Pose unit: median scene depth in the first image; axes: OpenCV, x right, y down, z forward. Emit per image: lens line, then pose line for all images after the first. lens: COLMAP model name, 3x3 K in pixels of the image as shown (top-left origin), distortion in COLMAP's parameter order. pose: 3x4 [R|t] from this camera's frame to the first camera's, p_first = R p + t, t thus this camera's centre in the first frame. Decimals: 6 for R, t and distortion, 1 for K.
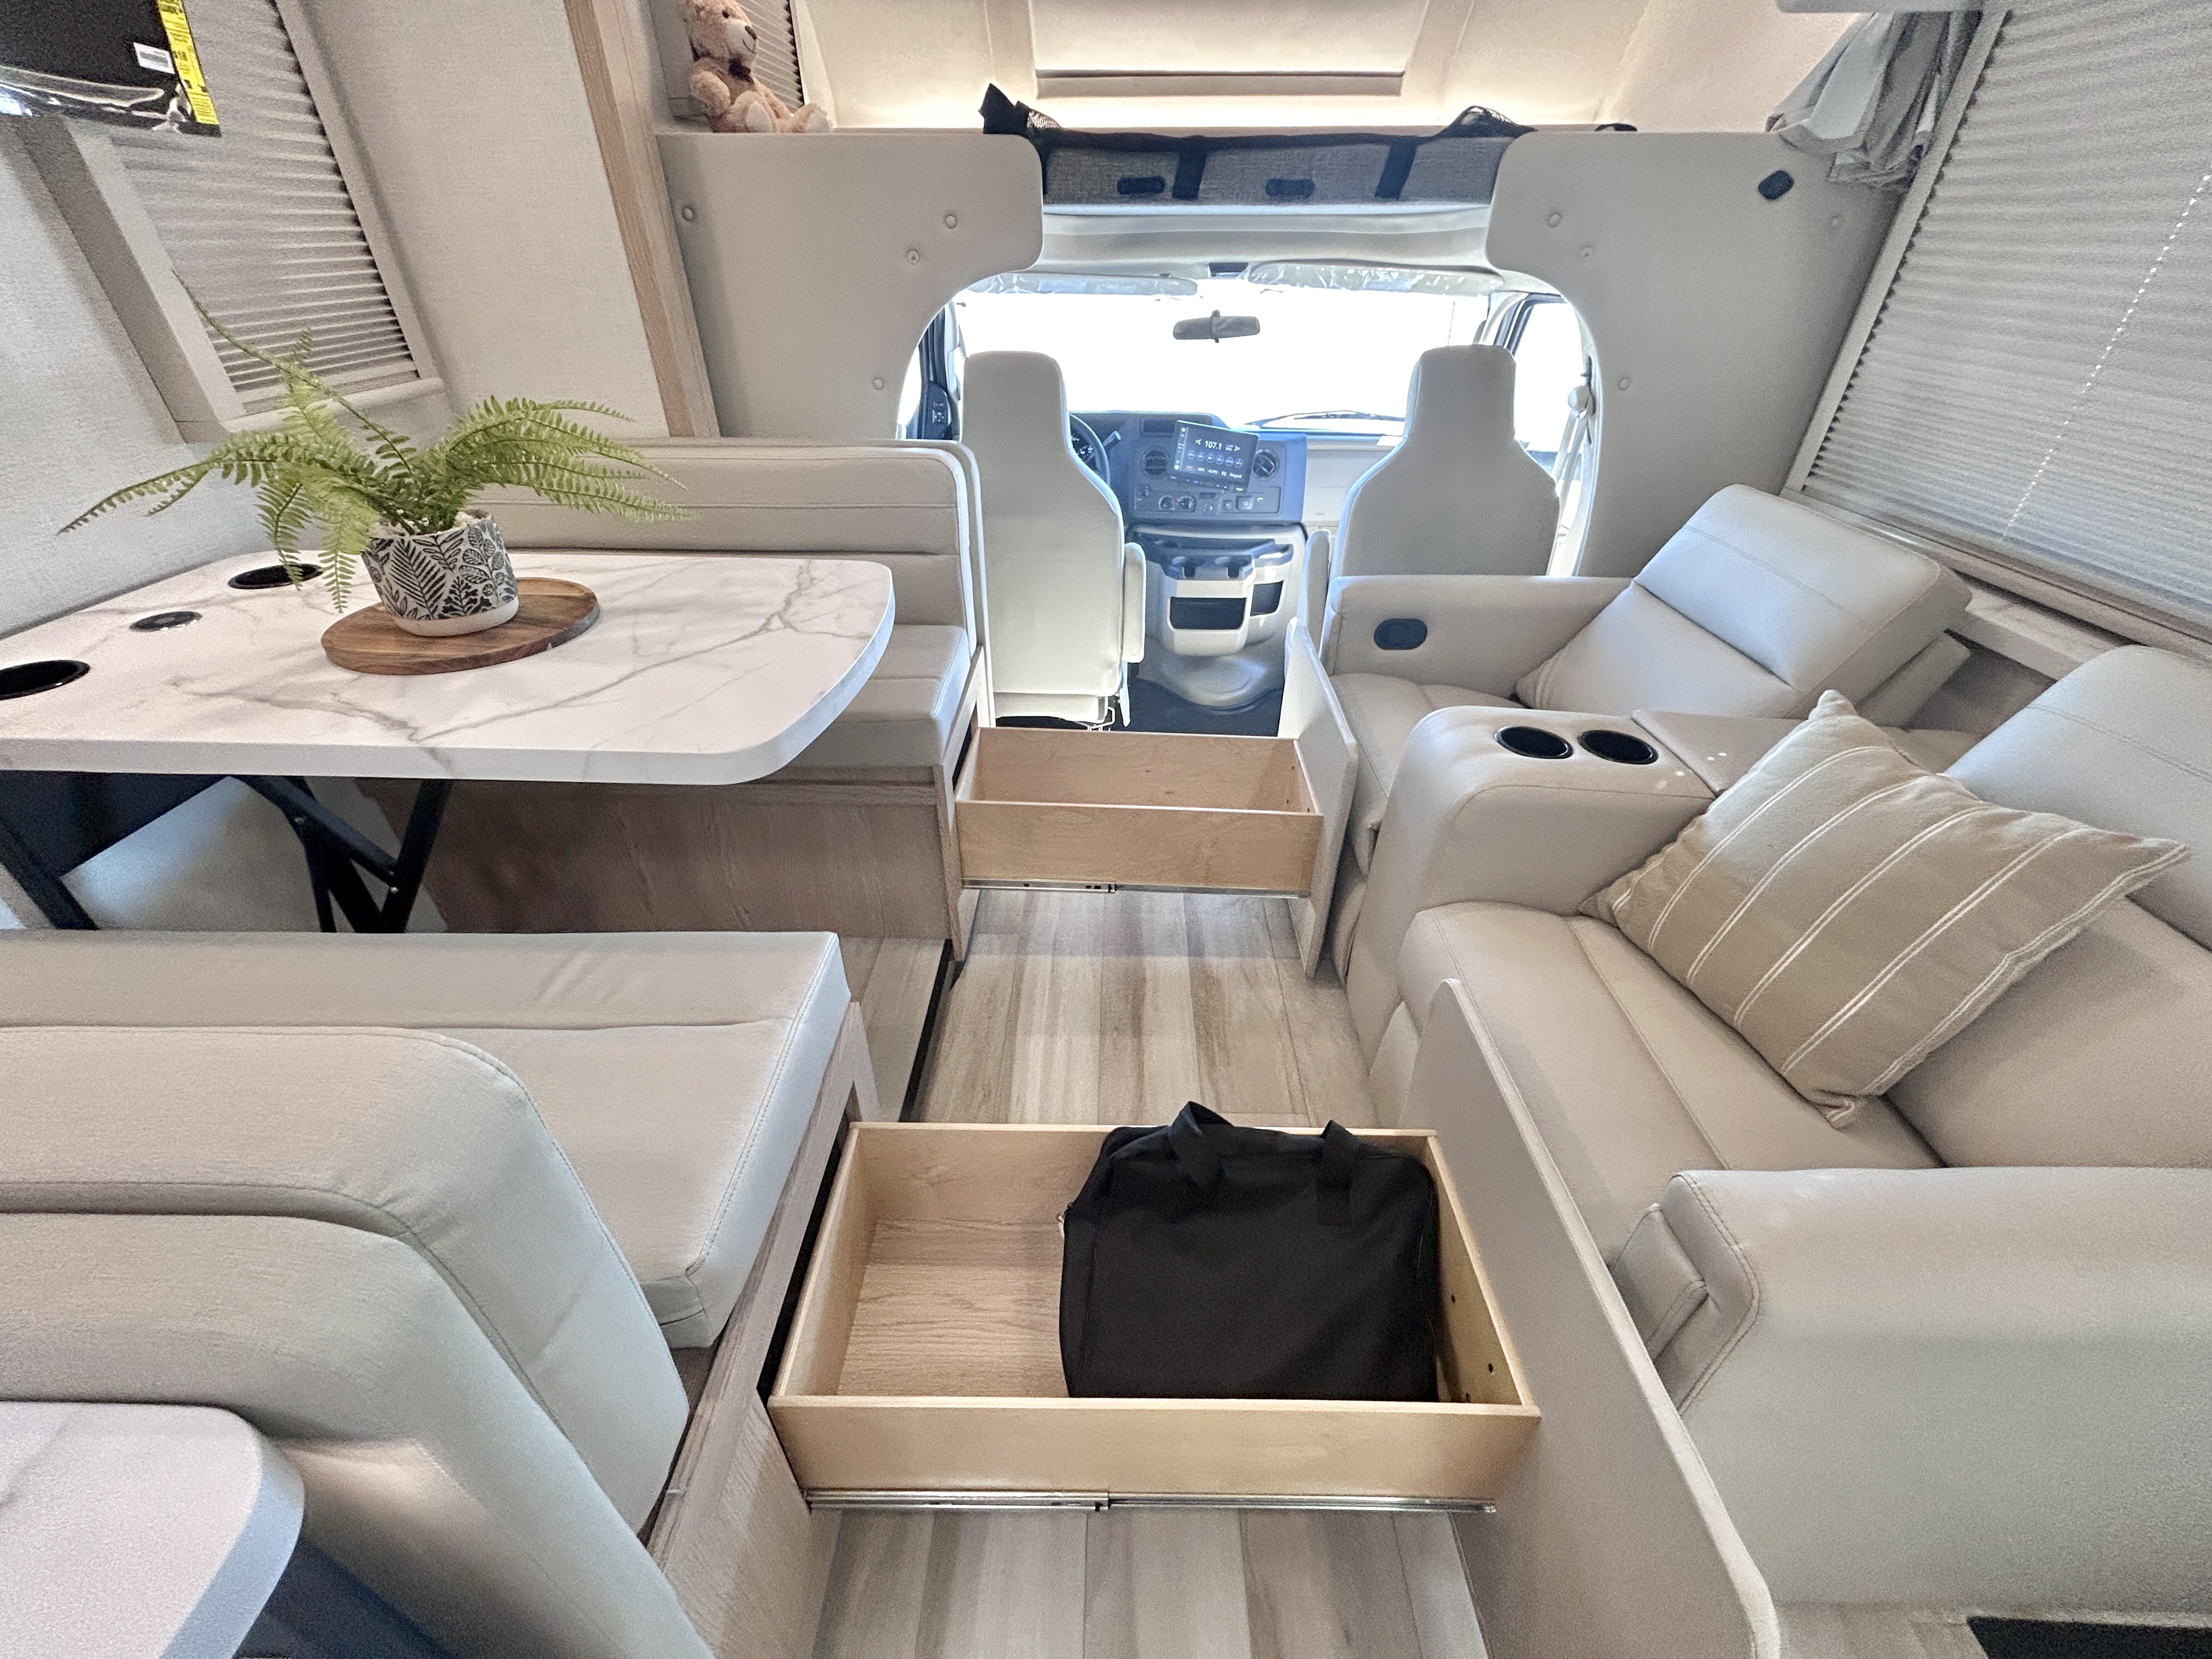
lens RADIAL K [[895.6, 0, 1101.2], [0, 895.6, 823.0], [0, 0, 1]] dist [0.002052, 0.000557]
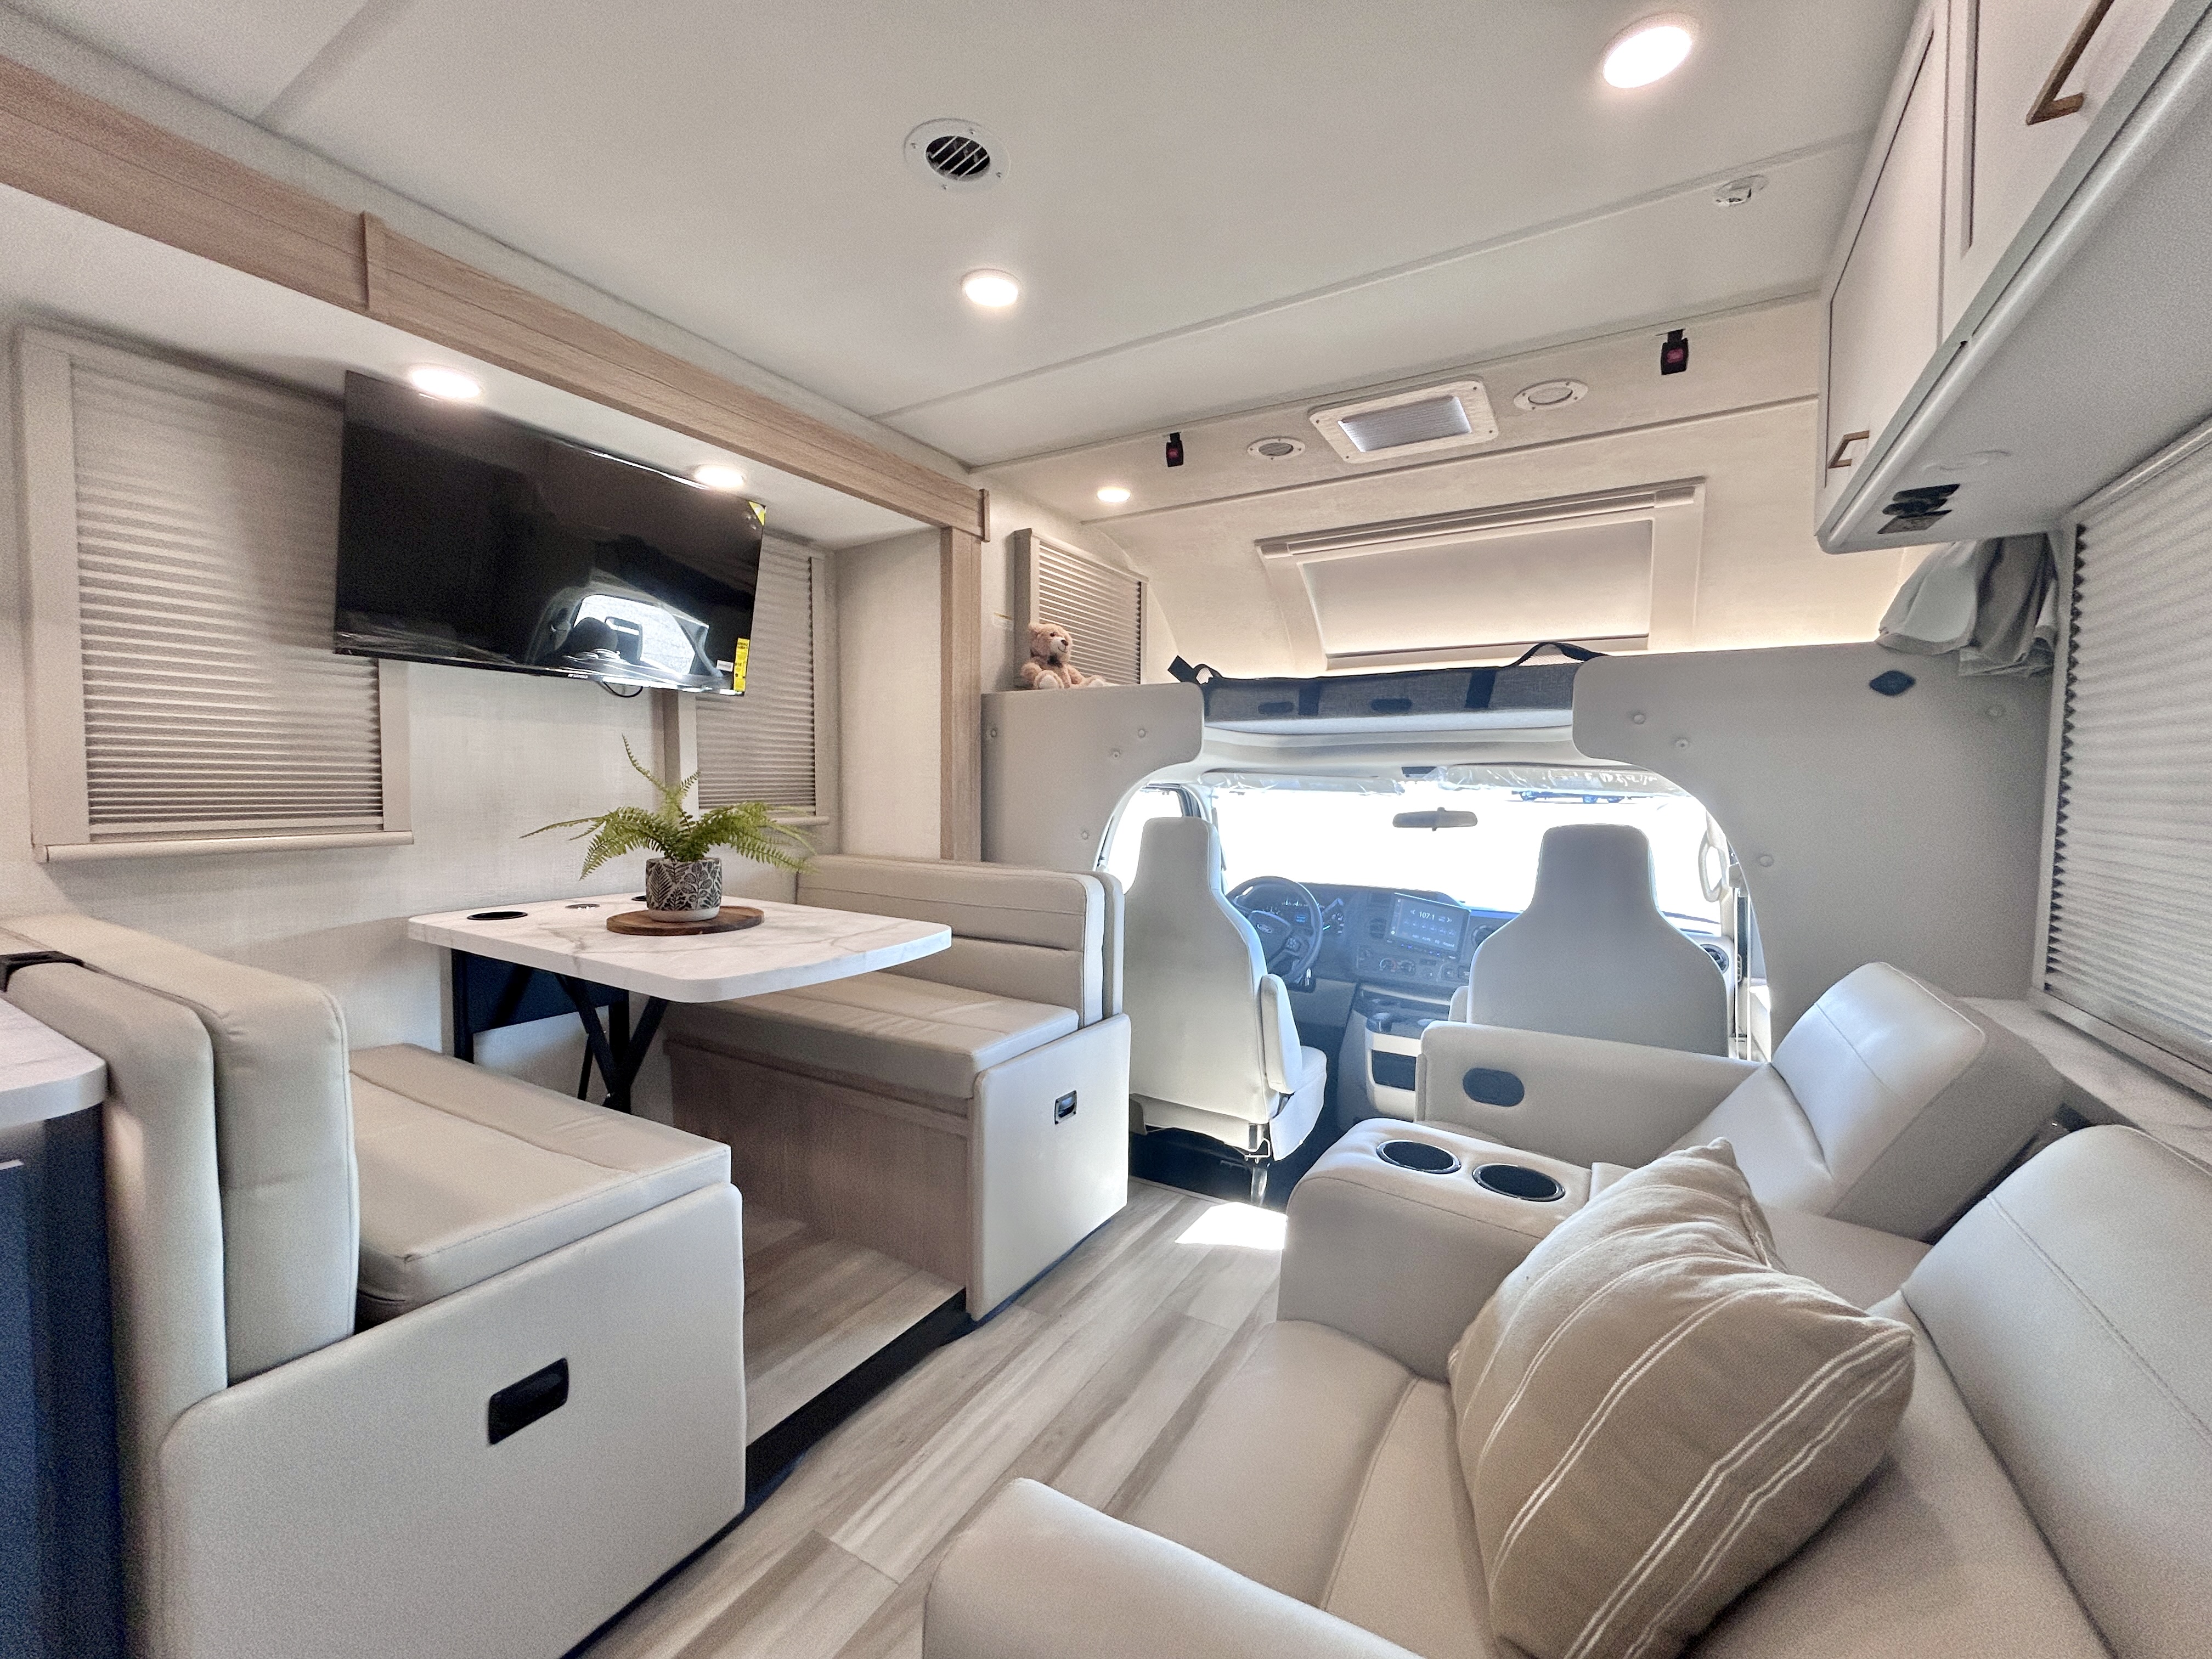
lens RADIAL K [[892.0, 0, 1101.3], [0, 892.0, 827.6], [0, 0, 1]] dist [-0.007371, 0.004170]
pose [[0.866718, 0.029427, -0.497929, 0.460869], [-0.279451, 0.855529, -0.435865, 0.079213], [0.413166, 0.516919, 0.749726, 0.003560]]
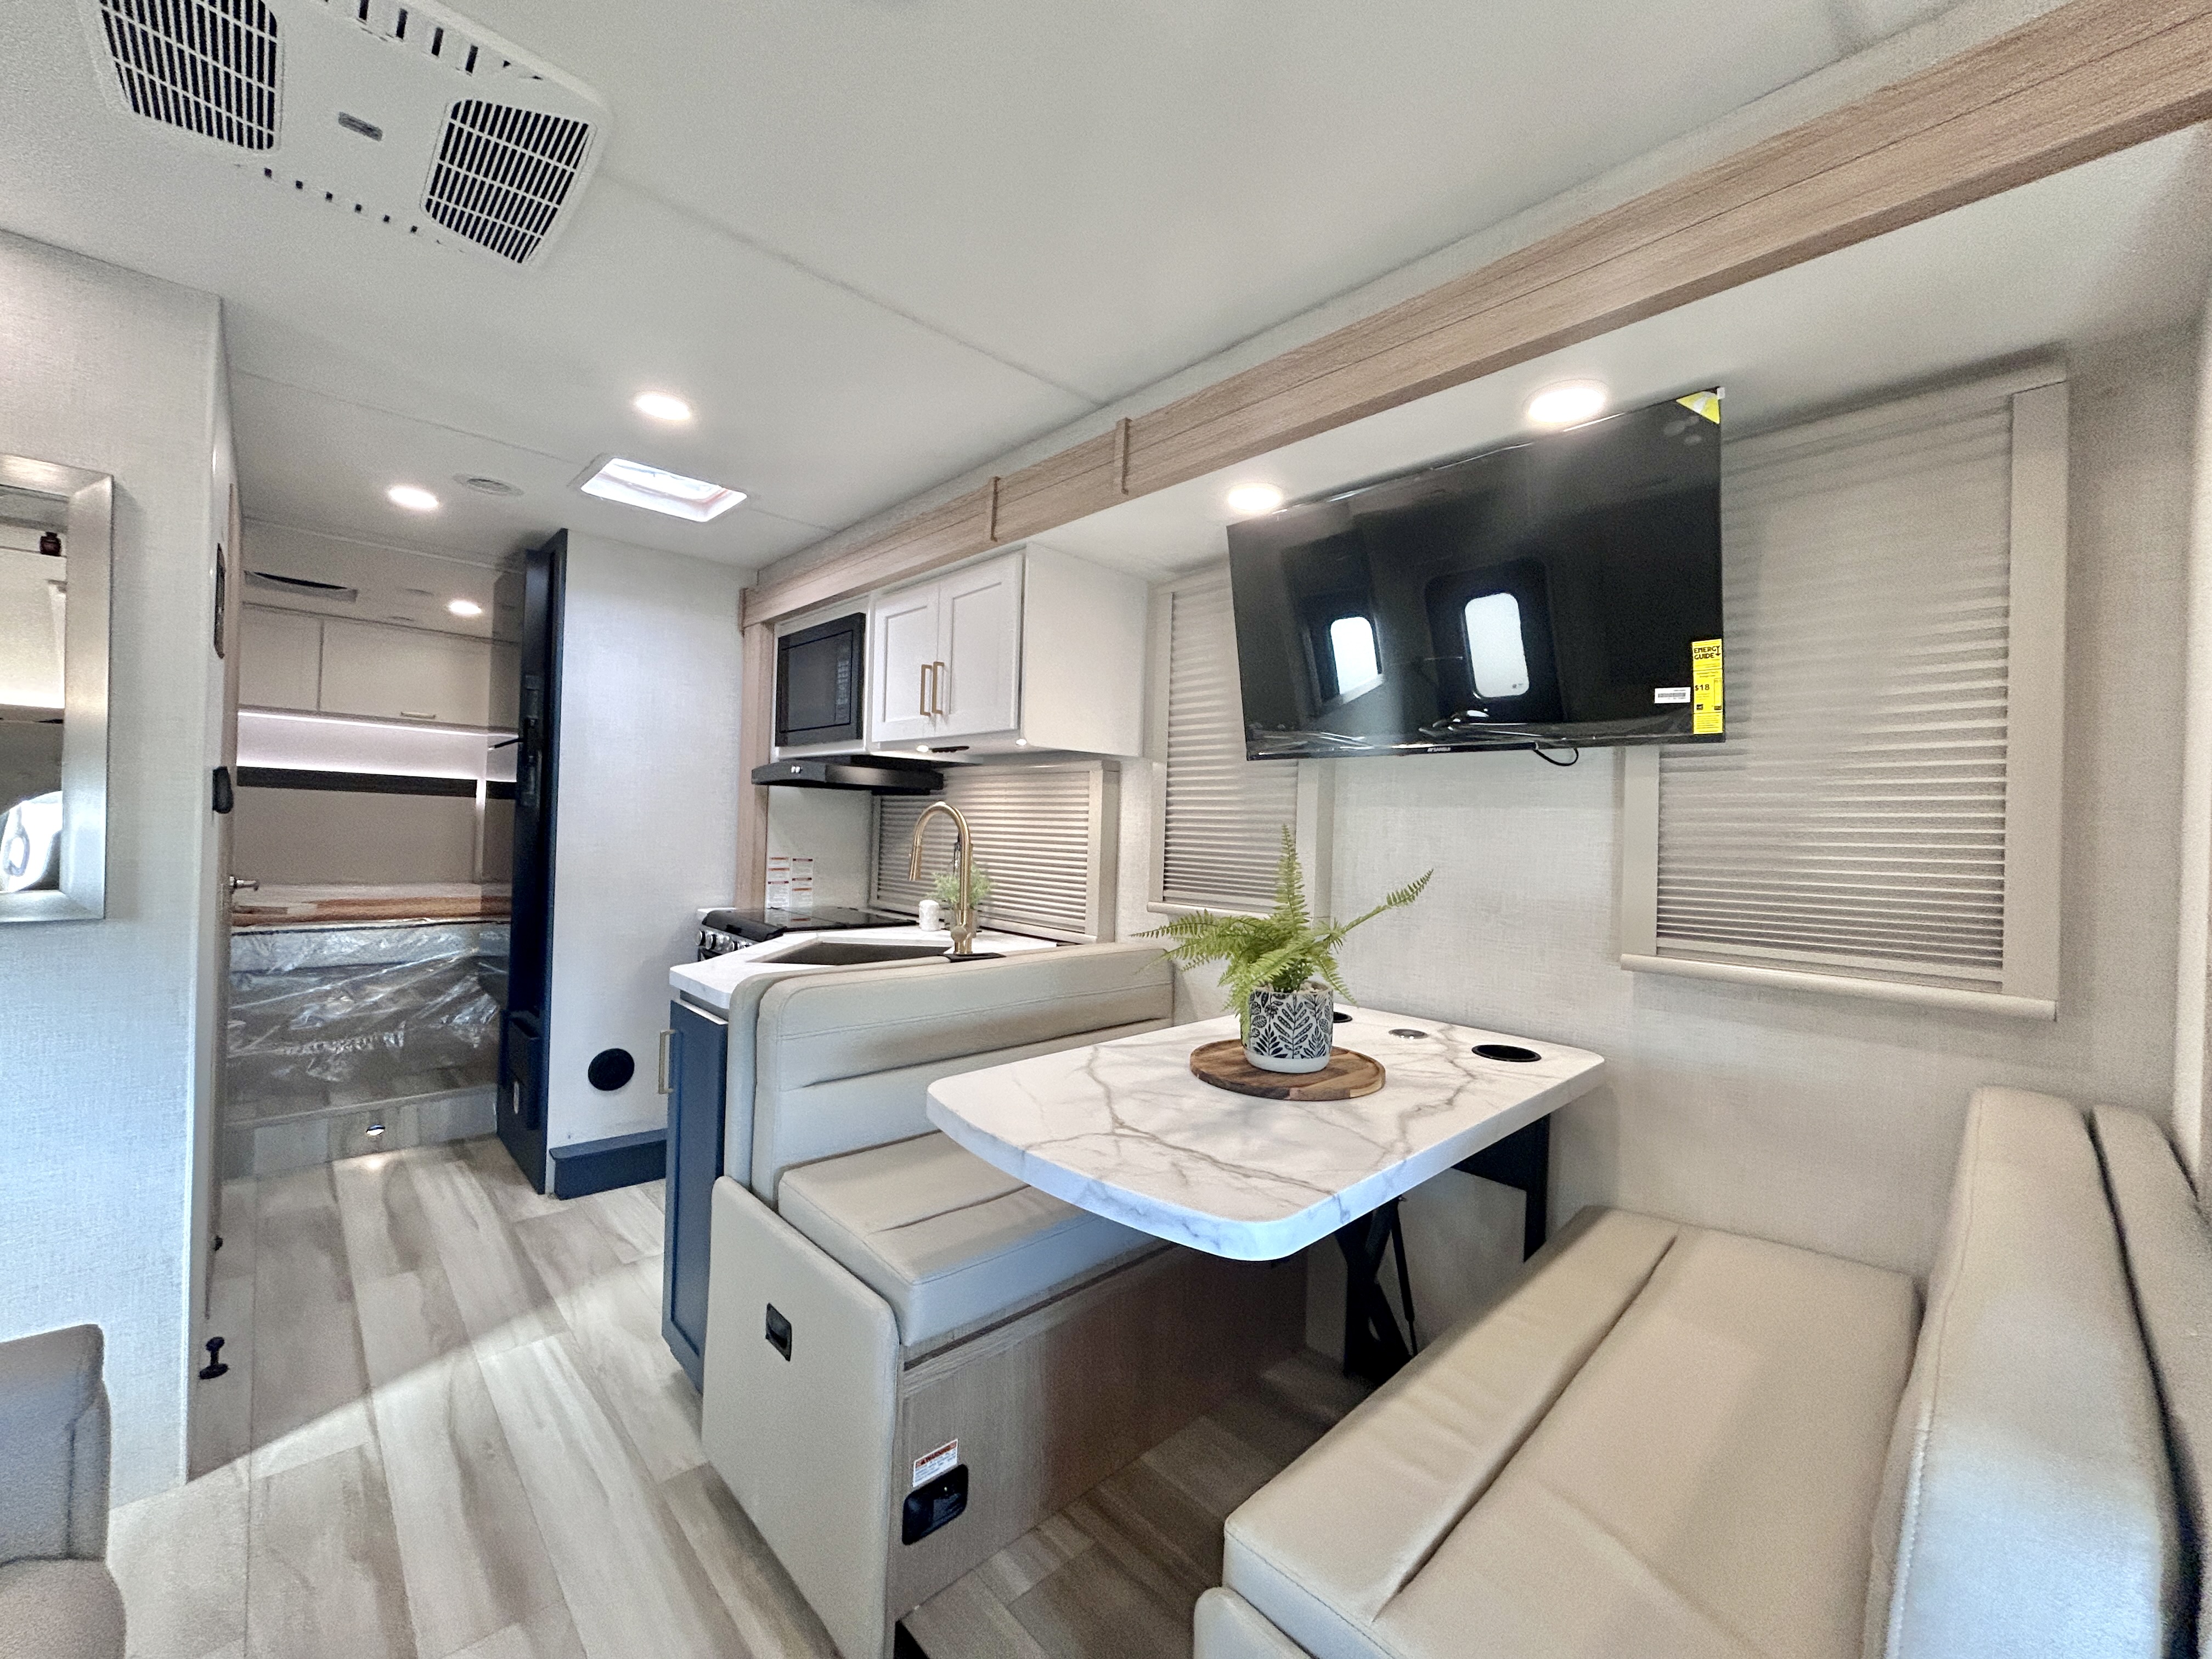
lens RADIAL K [[890.4, 0, 1101.1], [0, 890.4, 828.3], [0, 0, 1]] dist [-0.000648, 0.000241]
pose [[-0.716567, -0.021544, -0.697185, 0.204113], [-0.408852, 0.822788, 0.394792, -0.533166], [0.565130, 0.567940, -0.598391, 0.856915]]
